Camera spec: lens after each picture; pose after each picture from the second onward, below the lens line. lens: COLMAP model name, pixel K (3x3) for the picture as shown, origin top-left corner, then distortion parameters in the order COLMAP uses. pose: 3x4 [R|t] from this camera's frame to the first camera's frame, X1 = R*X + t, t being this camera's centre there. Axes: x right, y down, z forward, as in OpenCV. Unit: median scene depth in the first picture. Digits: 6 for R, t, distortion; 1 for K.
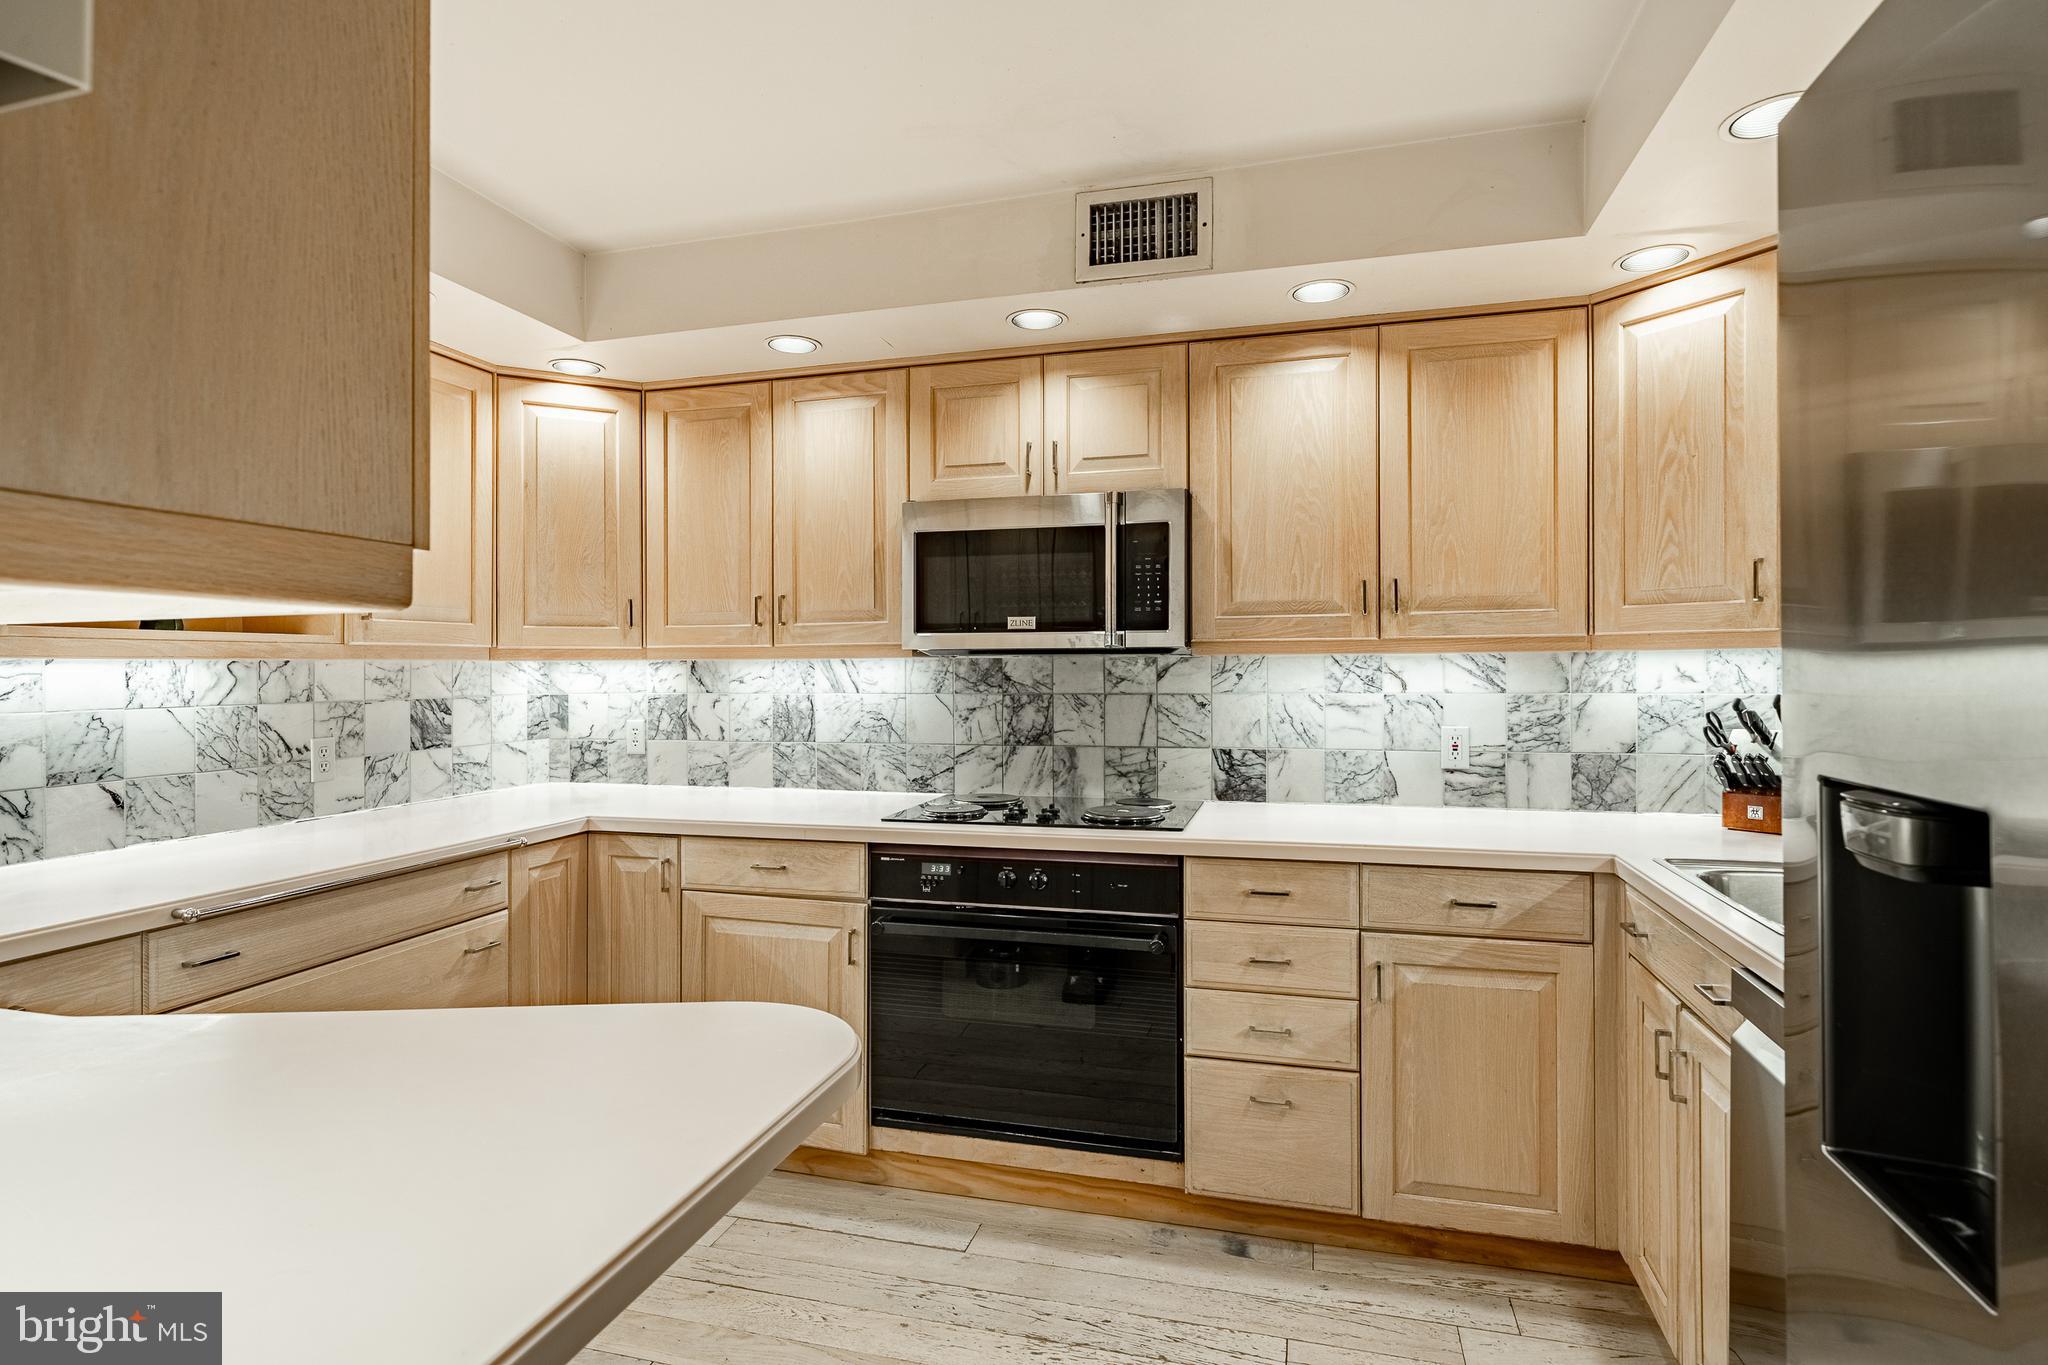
lens RADIAL K [[1013.0, 0, 1016.5], [0, 1013.0, 666.3], [0, 0, 1]] dist [0.000585, -0.000327]
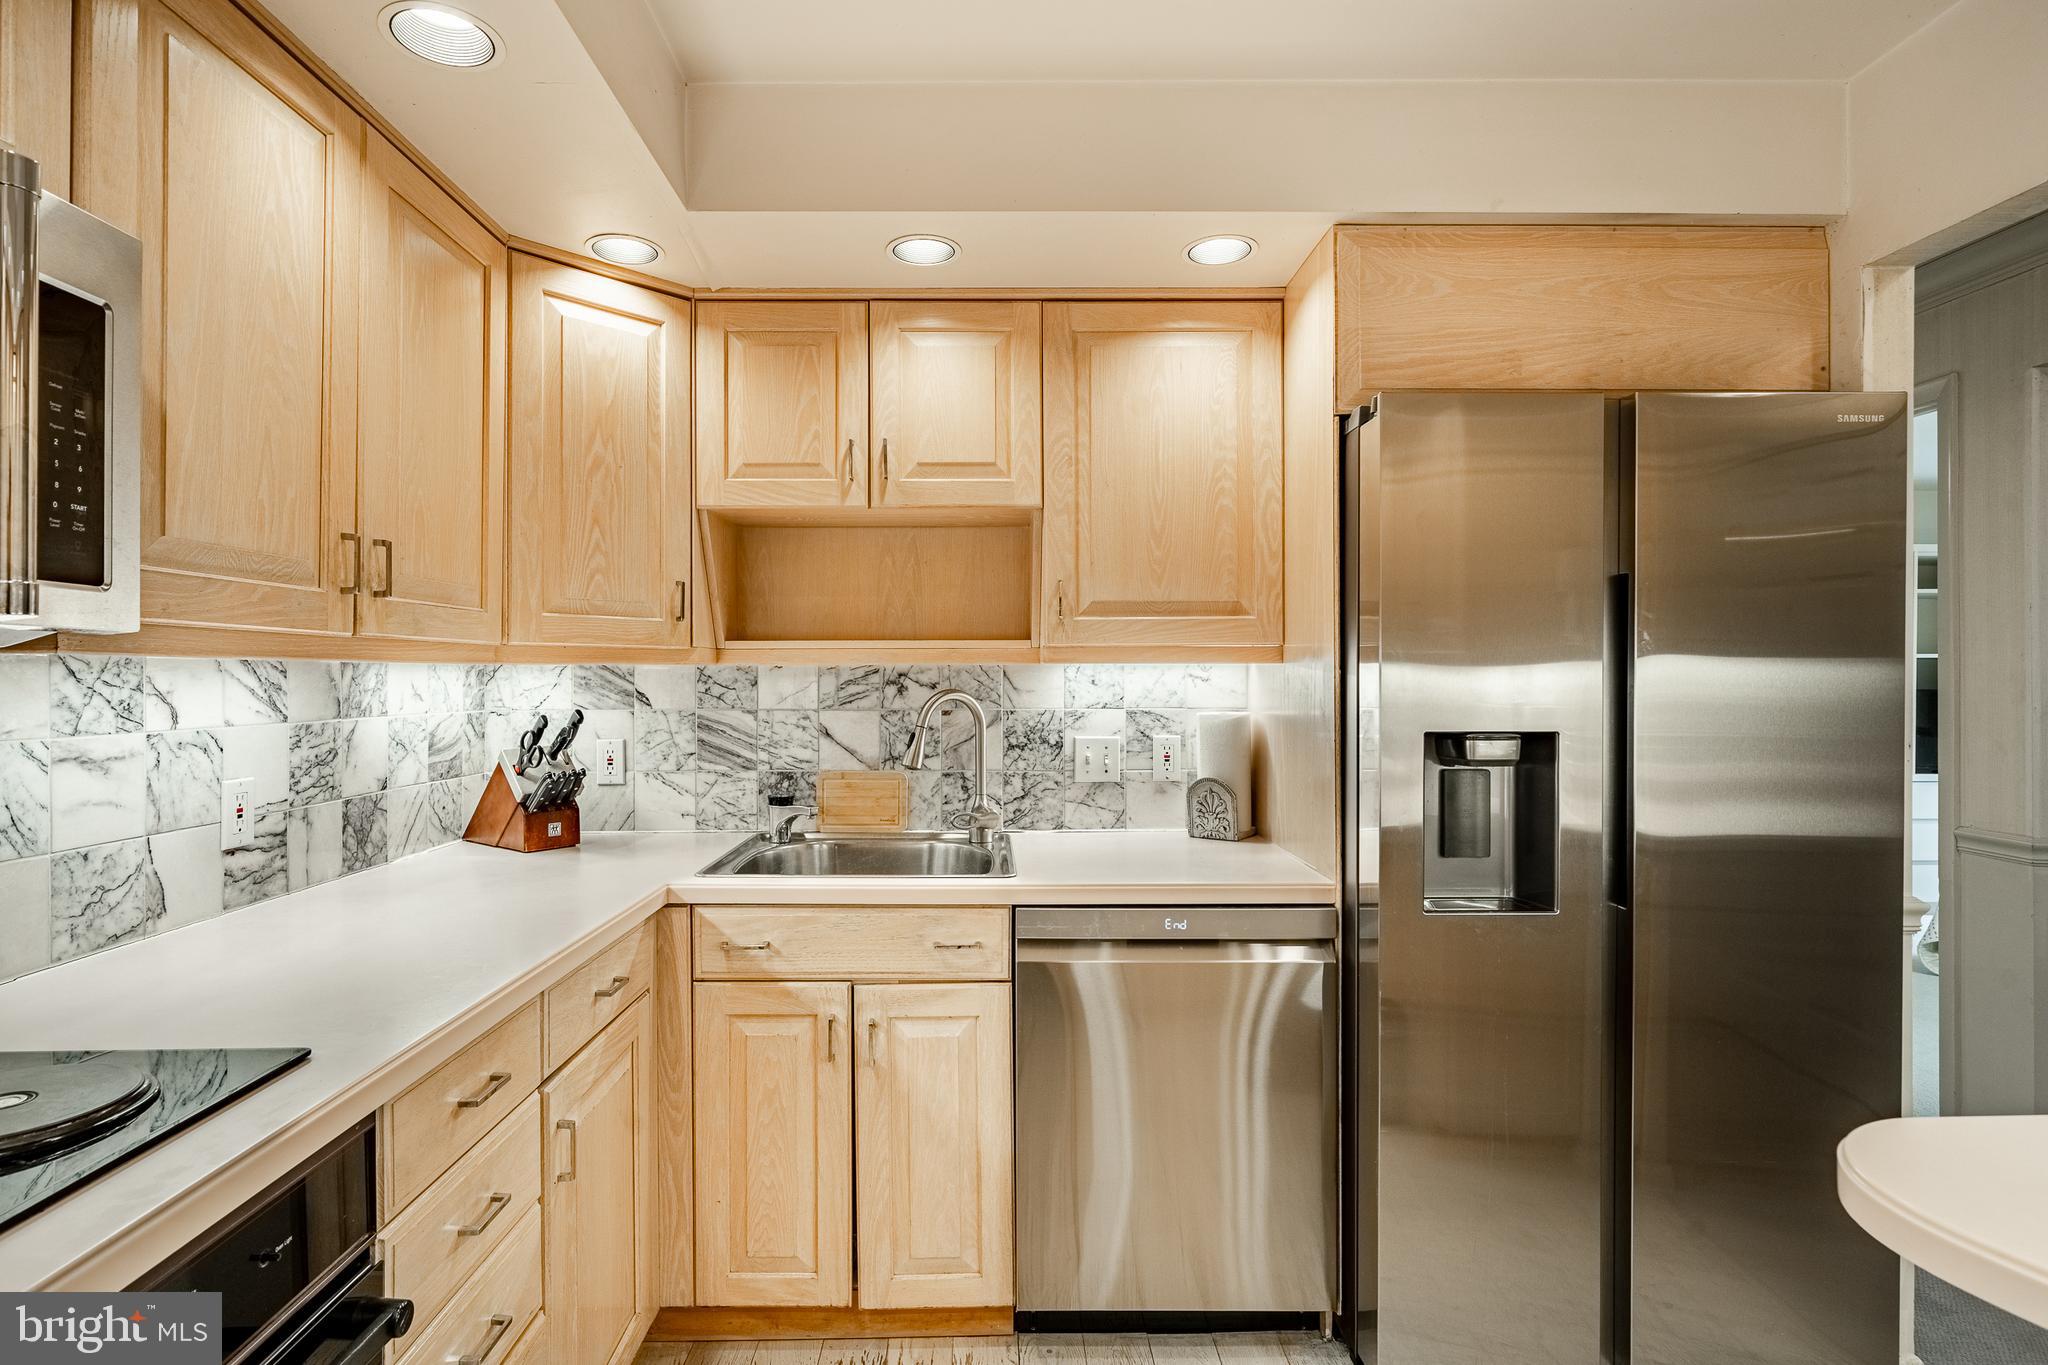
lens RADIAL K [[1013.0, 0, 1006.2], [0, 1013.0, 684.2], [0, 0, 1]] dist [0.000585, -0.000327]
pose [[-0.271083, -0.000119, 0.962556, -0.300345], [0.002623, 0.999996, 0.000862, 0.001791], [-0.962552, 0.002758, -0.271082, 0.730940]]
